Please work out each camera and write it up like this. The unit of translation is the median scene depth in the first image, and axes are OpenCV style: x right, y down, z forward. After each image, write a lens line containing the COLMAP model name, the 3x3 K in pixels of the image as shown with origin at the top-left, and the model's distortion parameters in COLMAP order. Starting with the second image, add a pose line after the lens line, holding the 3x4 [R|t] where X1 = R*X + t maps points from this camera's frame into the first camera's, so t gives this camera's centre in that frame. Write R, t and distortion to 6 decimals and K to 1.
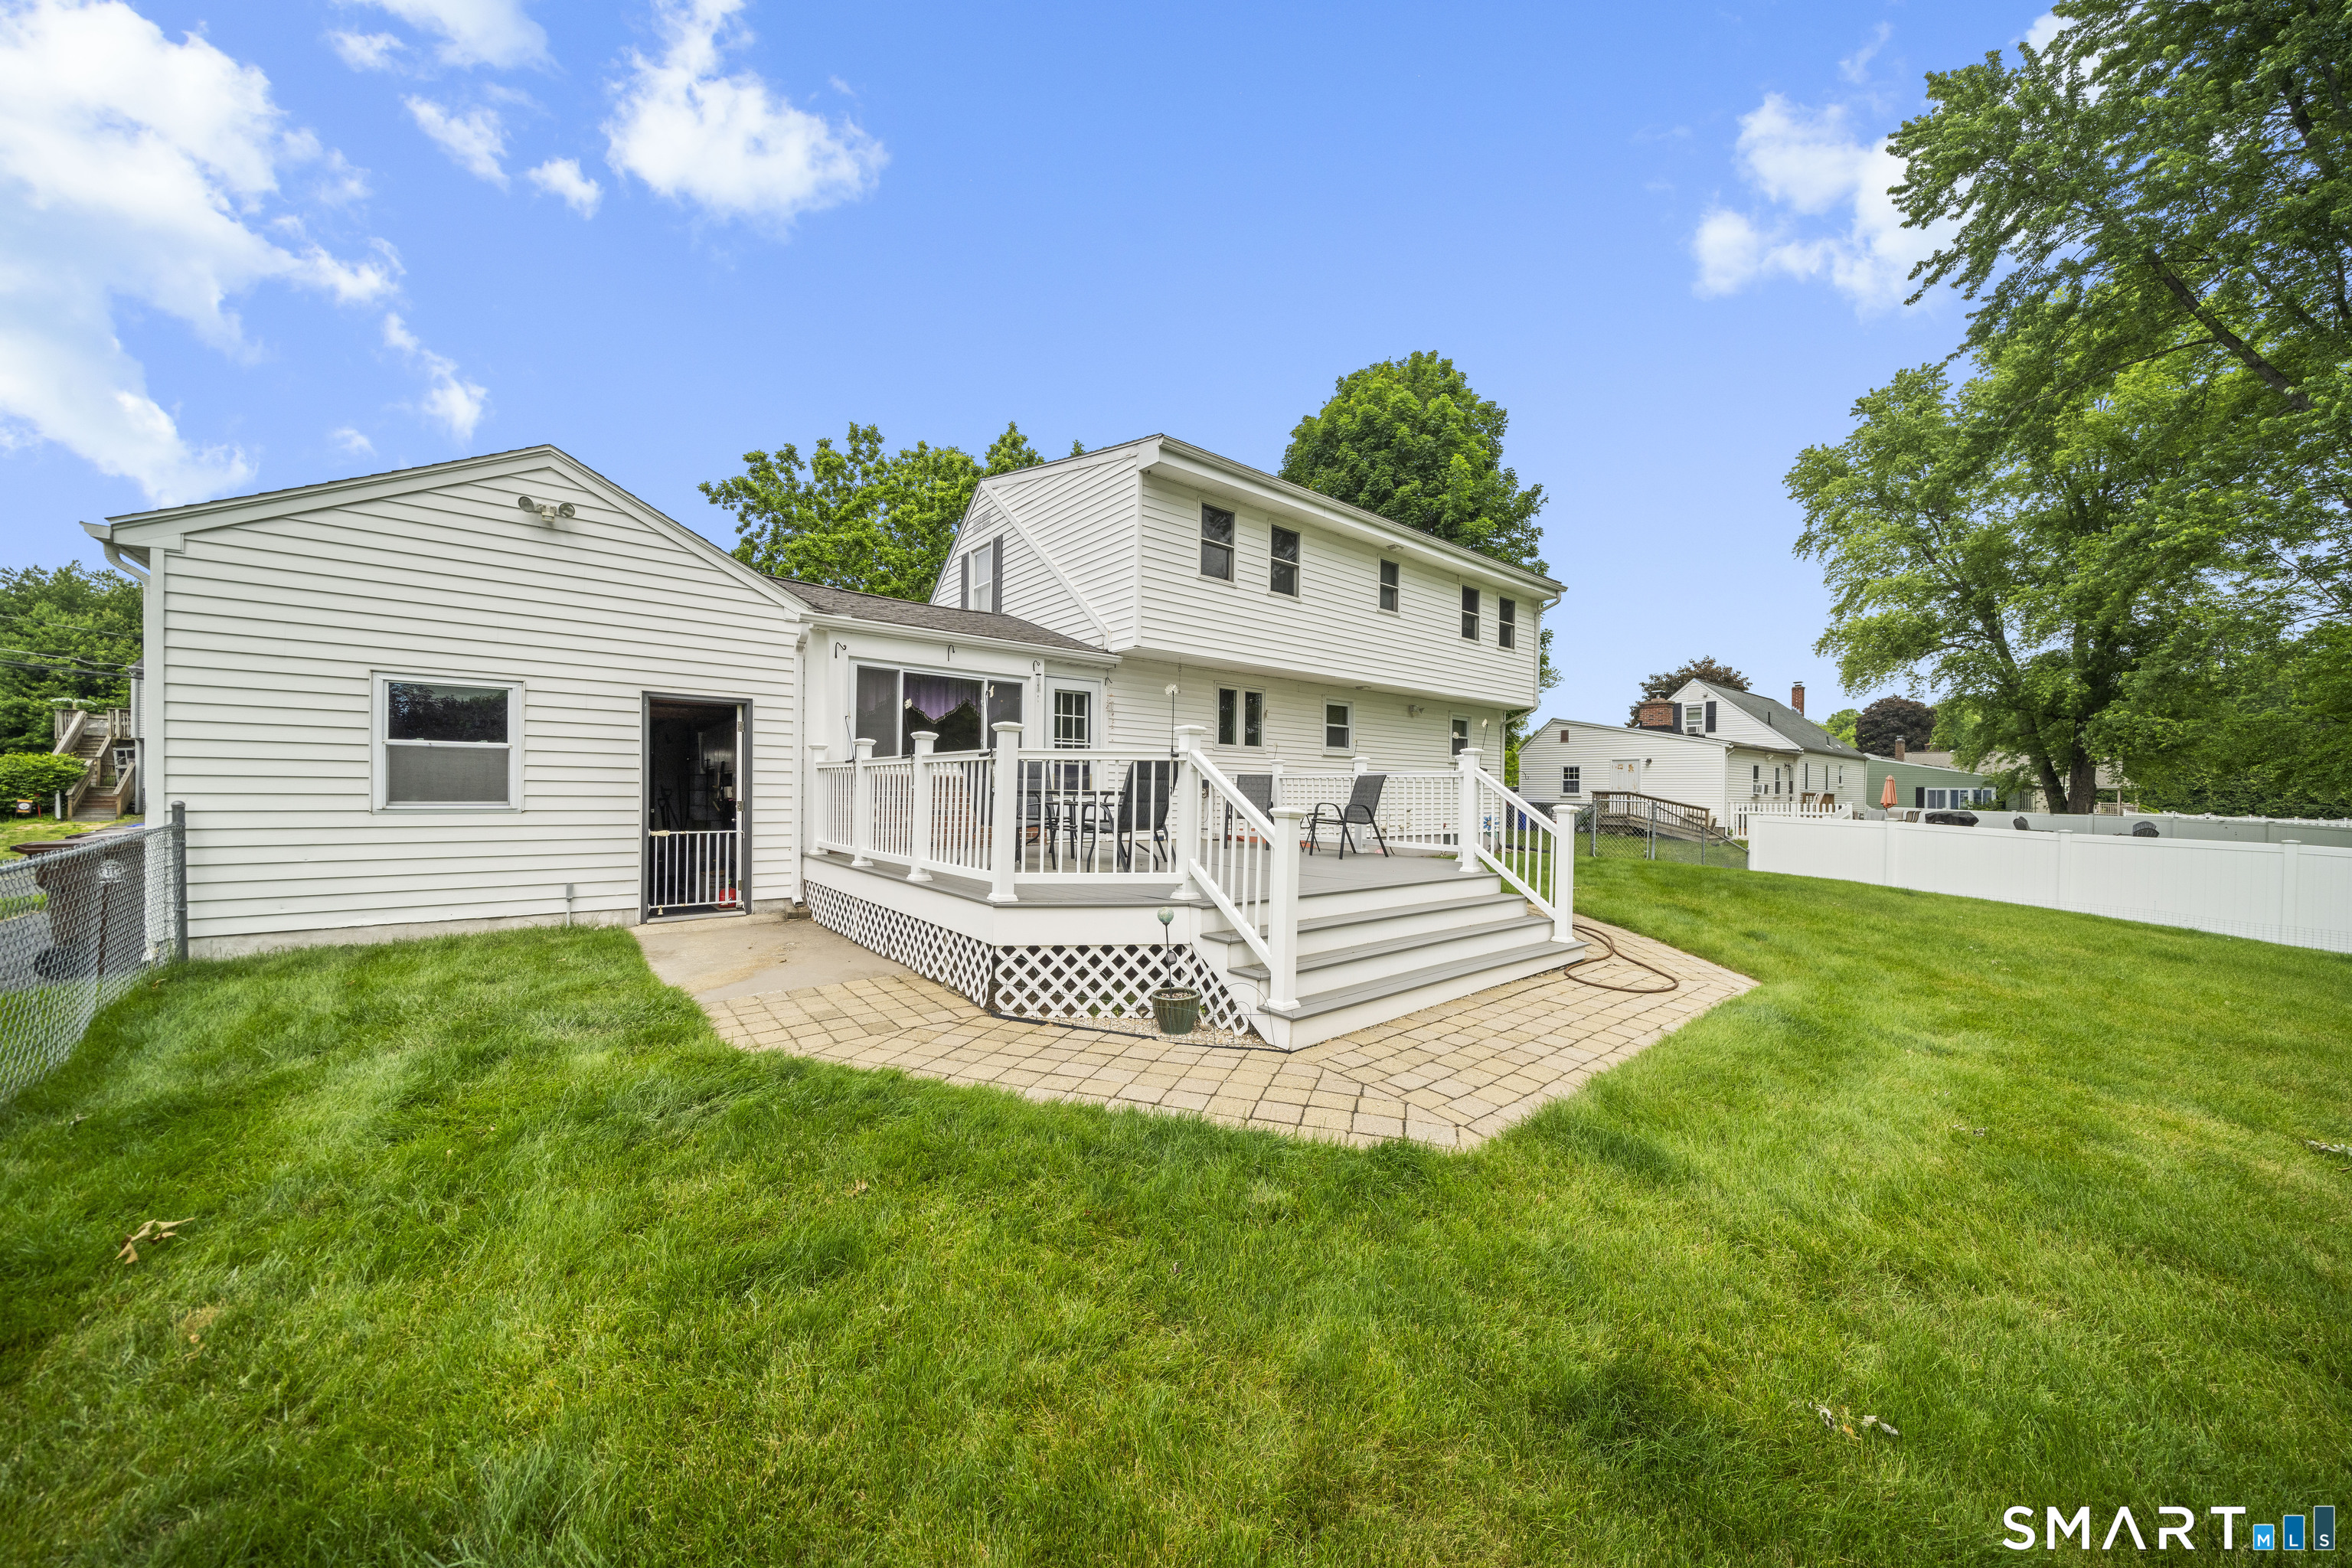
lens RADIAL K [[817.0, 0, 1184.1], [0, 817.0, 792.0], [0, 0, 1]] dist [-0.002559, -0.000365]
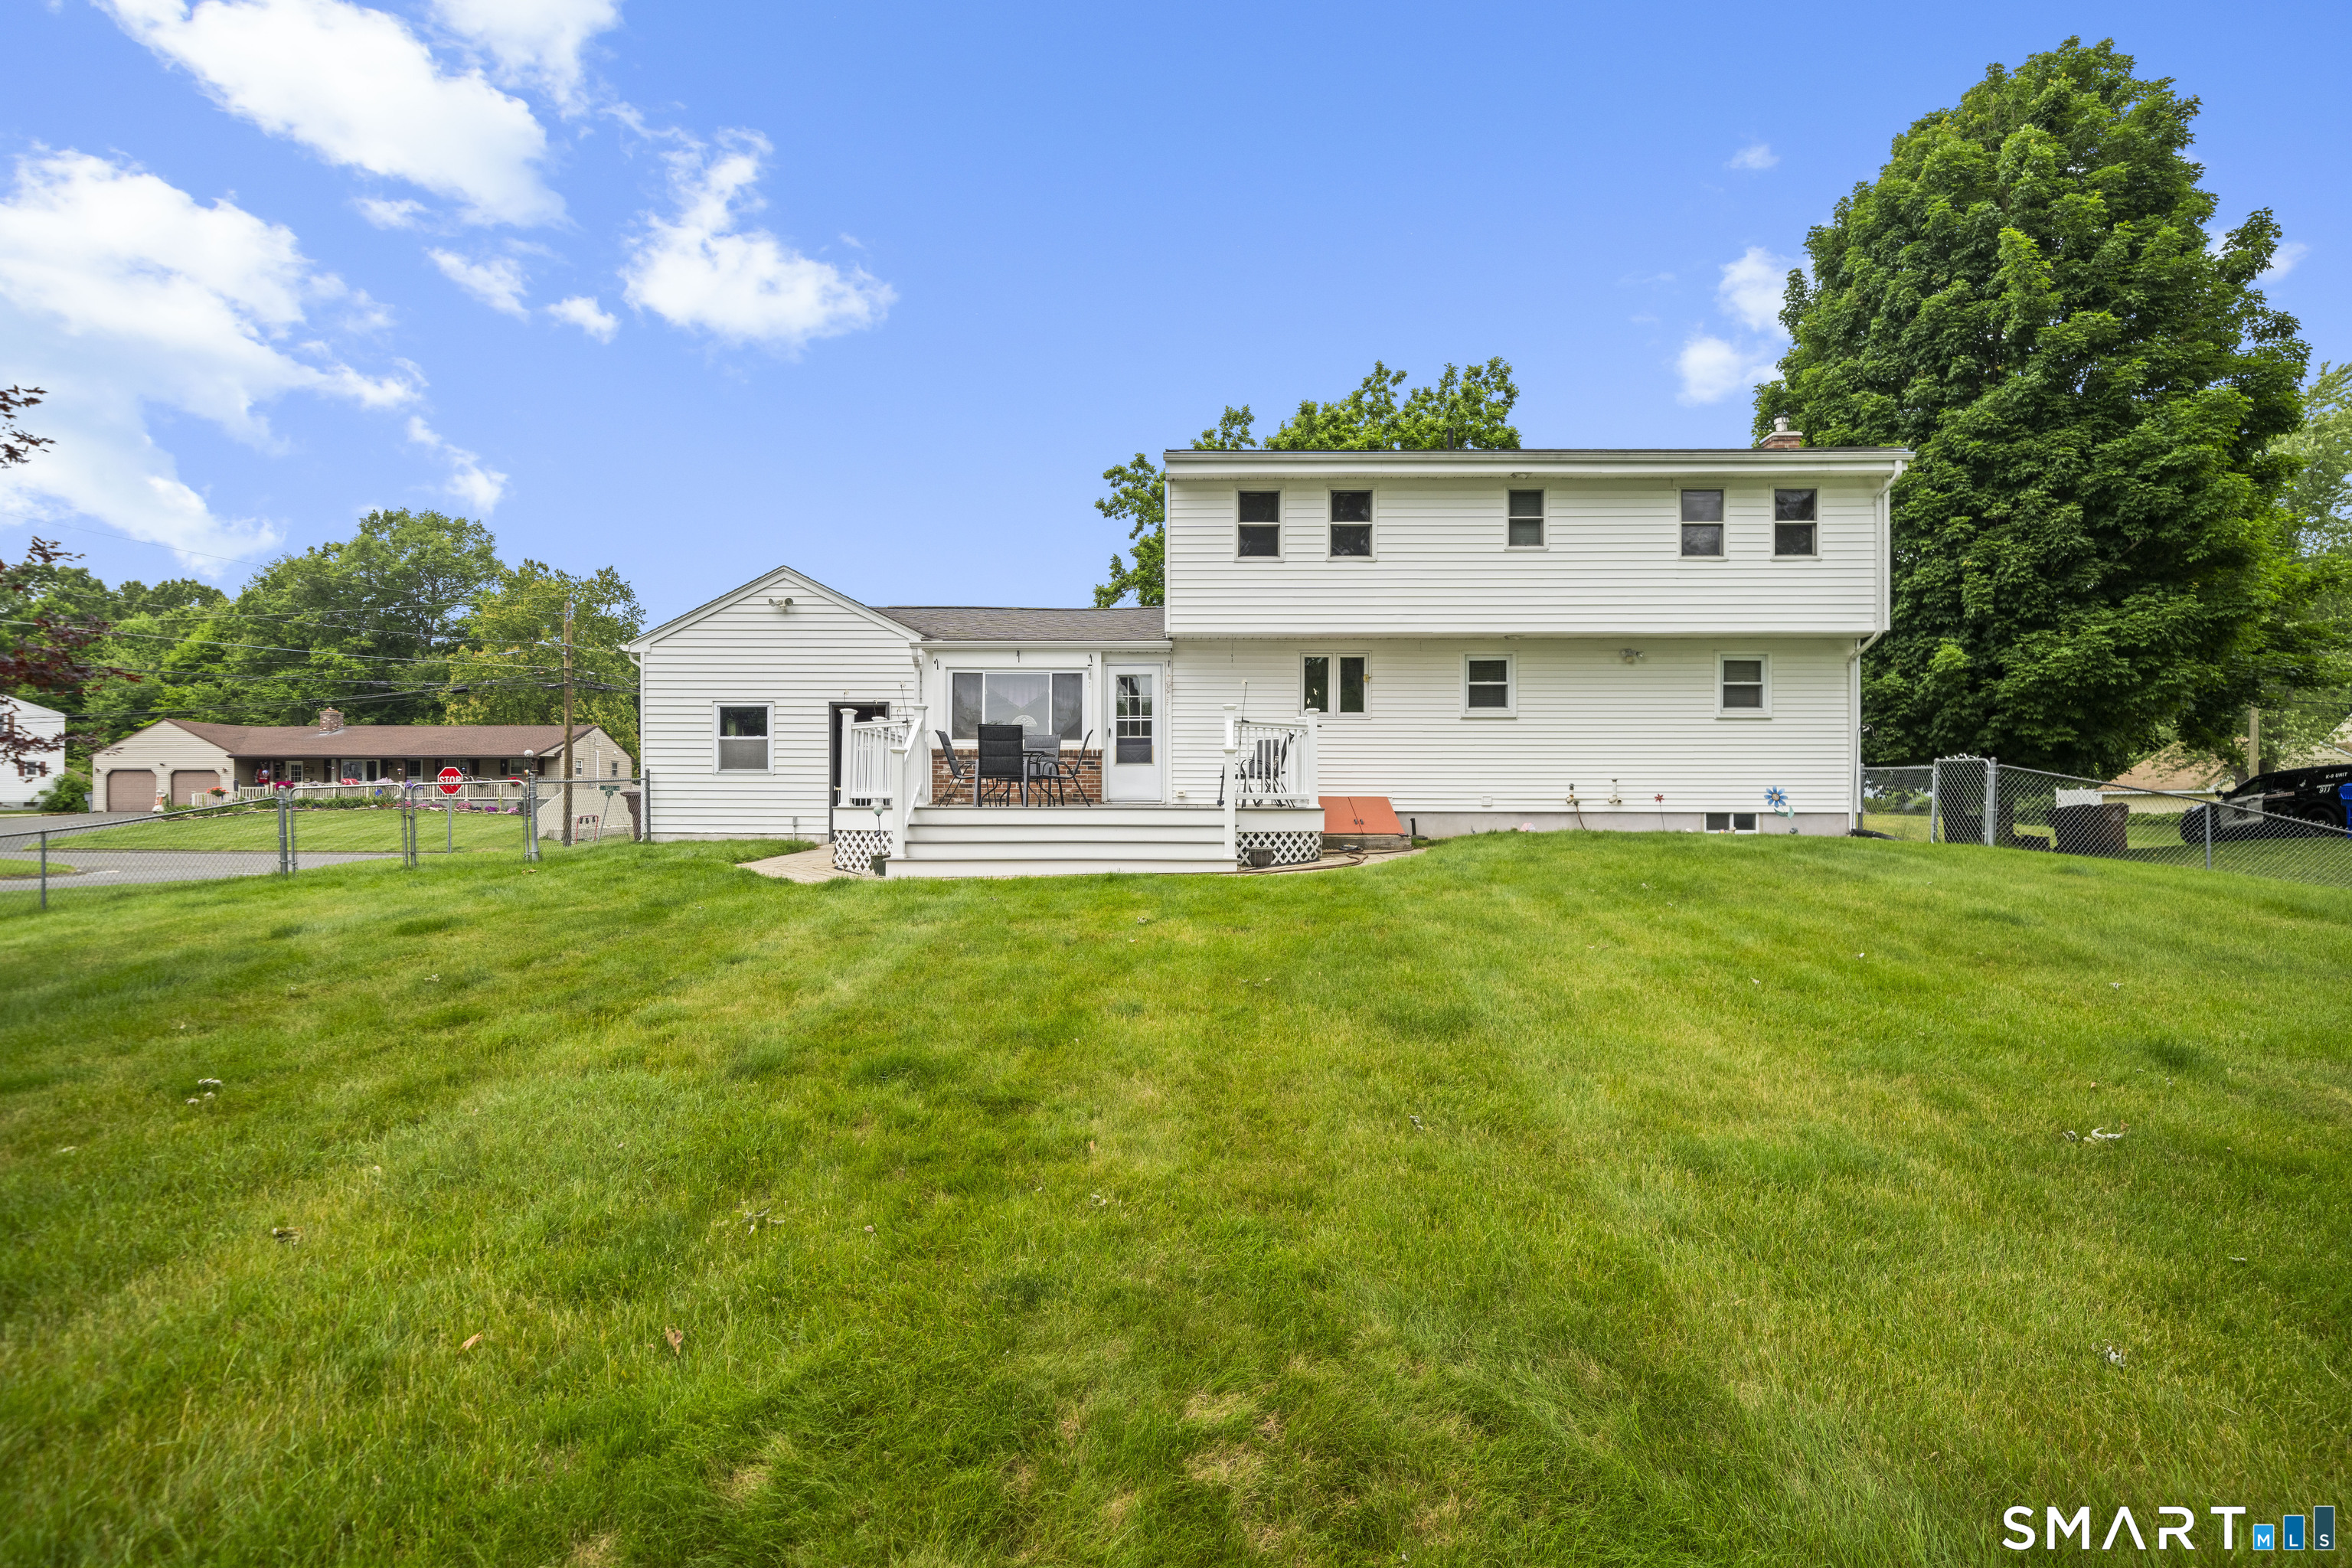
lens RADIAL K [[1165.1, 0, 1165.4], [0, 1165.1, 790.8], [0, 0, 1]] dist [0.006780, 0.000296]
pose [[0.752584, -0.013918, -0.658349, 1.042703], [0.006514, 0.999885, -0.013692, 0.069166], [0.658464, 0.006016, 0.752588, -0.242184]]
